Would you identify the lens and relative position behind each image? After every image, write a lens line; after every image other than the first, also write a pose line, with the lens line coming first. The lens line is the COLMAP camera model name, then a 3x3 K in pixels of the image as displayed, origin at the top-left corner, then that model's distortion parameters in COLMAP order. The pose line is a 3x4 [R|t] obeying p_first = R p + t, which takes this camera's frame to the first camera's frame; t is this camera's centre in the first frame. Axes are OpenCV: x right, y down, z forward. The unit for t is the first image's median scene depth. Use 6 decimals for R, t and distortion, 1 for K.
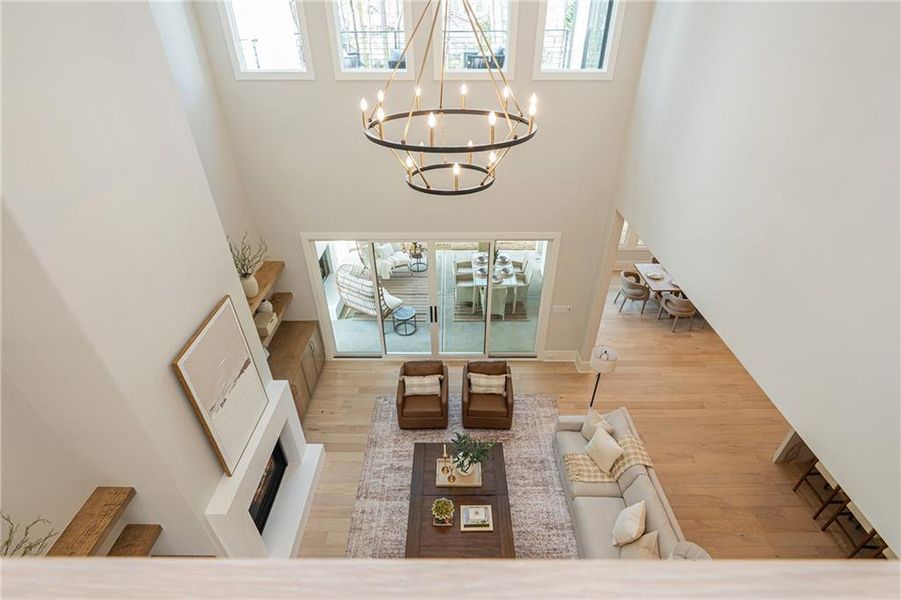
lens RADIAL K [[430.2, 0, 452.7], [0, 430.2, 290.1], [0, 0, 1]] dist [0.003479, 0.000204]
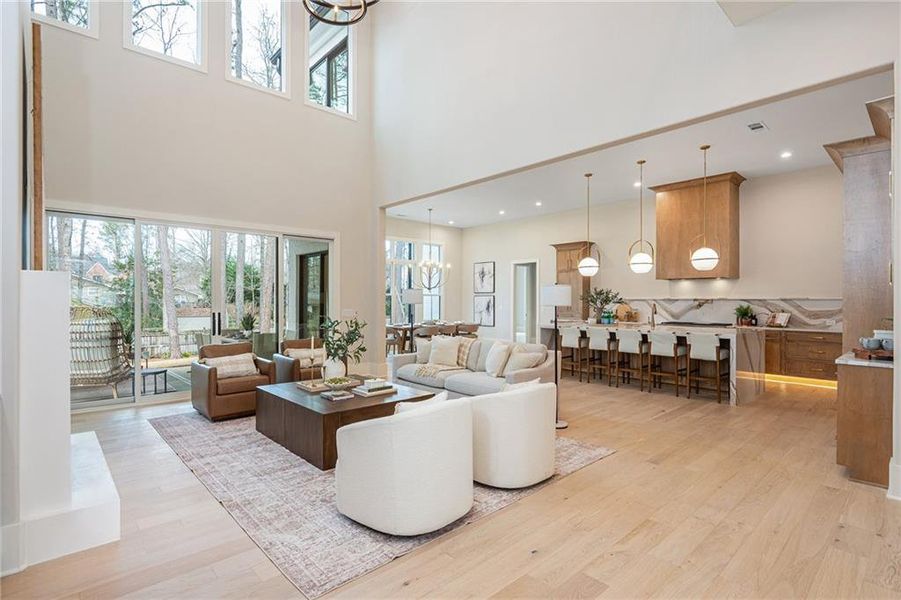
lens RADIAL K [[440.2, 0, 444.2], [0, 440.2, 302.4], [0, 0, 1]] dist [0.013172, -0.017479]
pose [[0.742145, 0.000848, 0.670239, -0.350613], [0.366590, 0.836649, -0.406977, 0.640157], [-0.561100, 0.547738, 0.620604, 0.217014]]
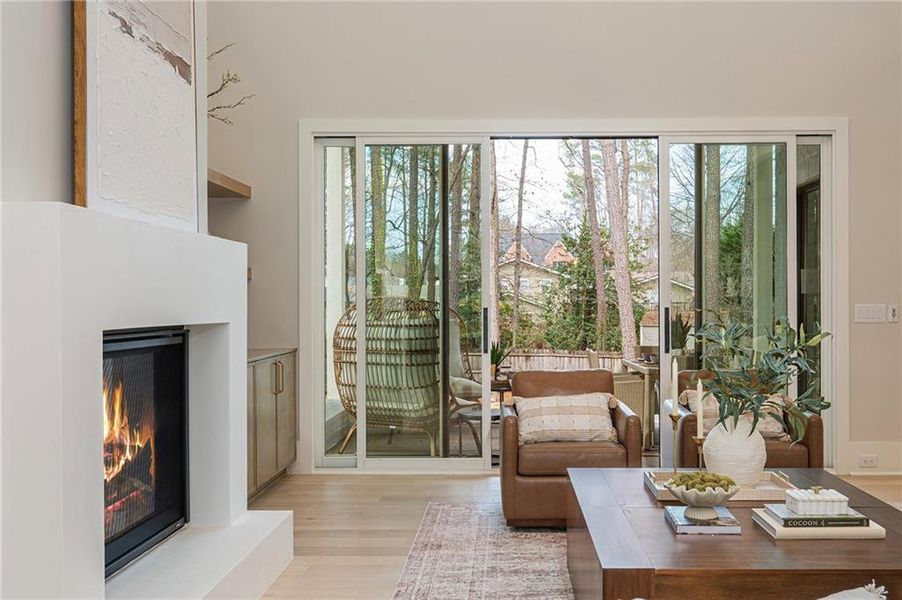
lens RADIAL K [[862.6, 0, 505.8], [0, 862.6, 301.7], [0, 0, 1]] dist [-0.000364, -0.004085]
pose [[0.999994, 0.002187, -0.002513, -0.128536], [-0.003209, 0.834962, -0.550298, 0.590226], [0.000895, 0.550303, 0.834964, 0.329900]]
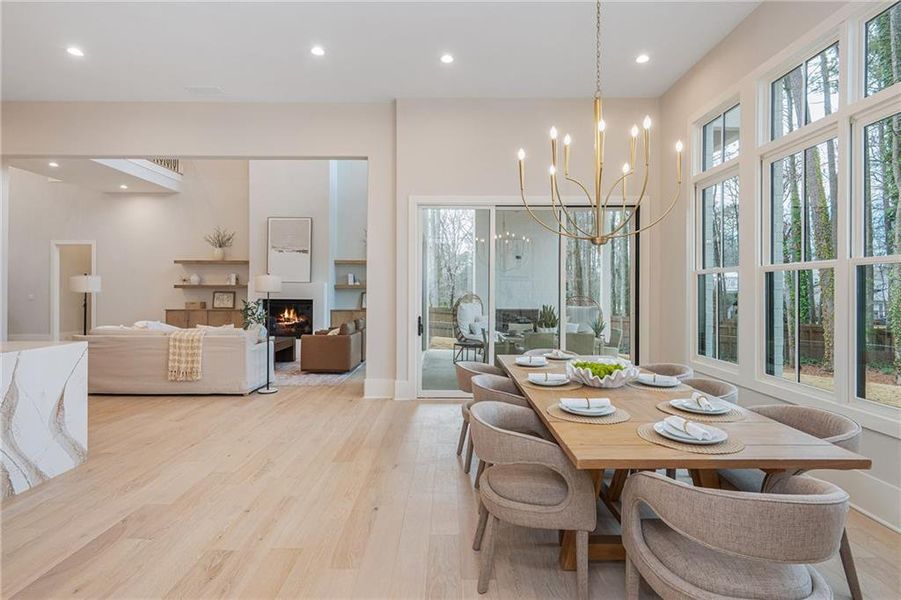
lens RADIAL K [[453.7, 0, 452.0], [0, 453.7, 287.7], [0, 0, 1]] dist [-0.001911, -0.001132]
pose [[0.008884, -0.004887, -0.999949, 1.295552], [-0.552130, 0.833709, -0.008980, -0.038677], [0.833710, 0.552182, 0.004709, 1.244807]]
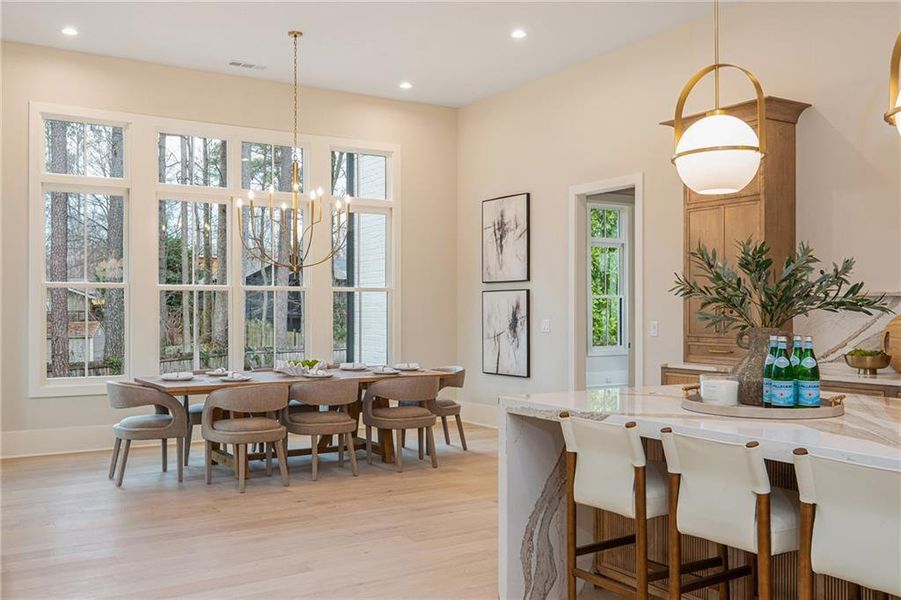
lens RADIAL K [[843.9, 0, 432.8], [0, 843.9, 304.8], [0, 0, 1]] dist [0.002538, 0.006812]
pose [[0.850959, 0.002371, 0.525226, 0.367197], [0.289472, 0.832293, -0.472752, 0.483481], [-0.438263, 0.554331, 0.707561, 0.460624]]
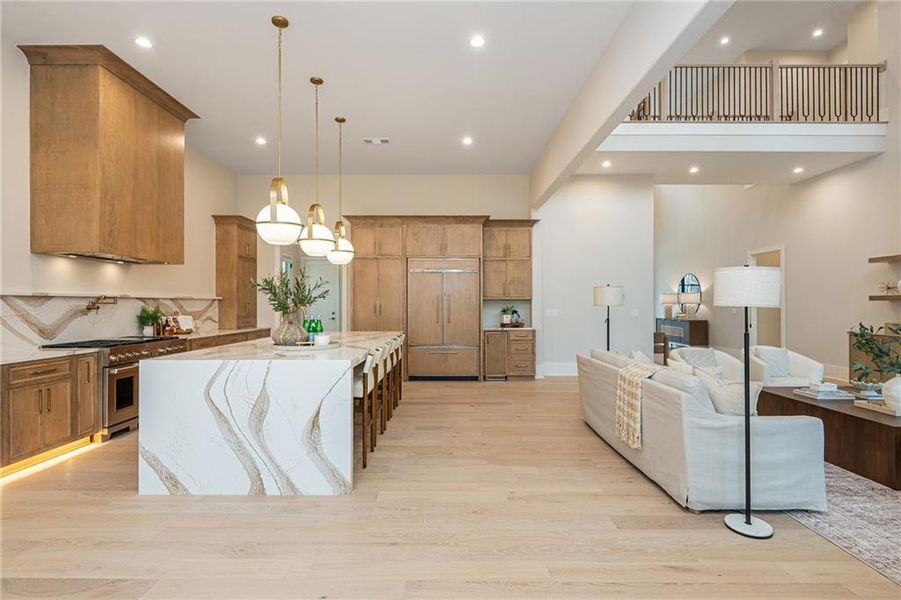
lens RADIAL K [[430.2, 0, 455.0], [0, 430.2, 301.2], [0, 0, 1]] dist [0.001651, -0.000174]
pose [[-0.999967, 0.000302, -0.008070, 0.608903], [-0.004165, 0.836857, 0.547406, -0.053434], [0.006918, 0.547422, -0.836828, 1.270386]]
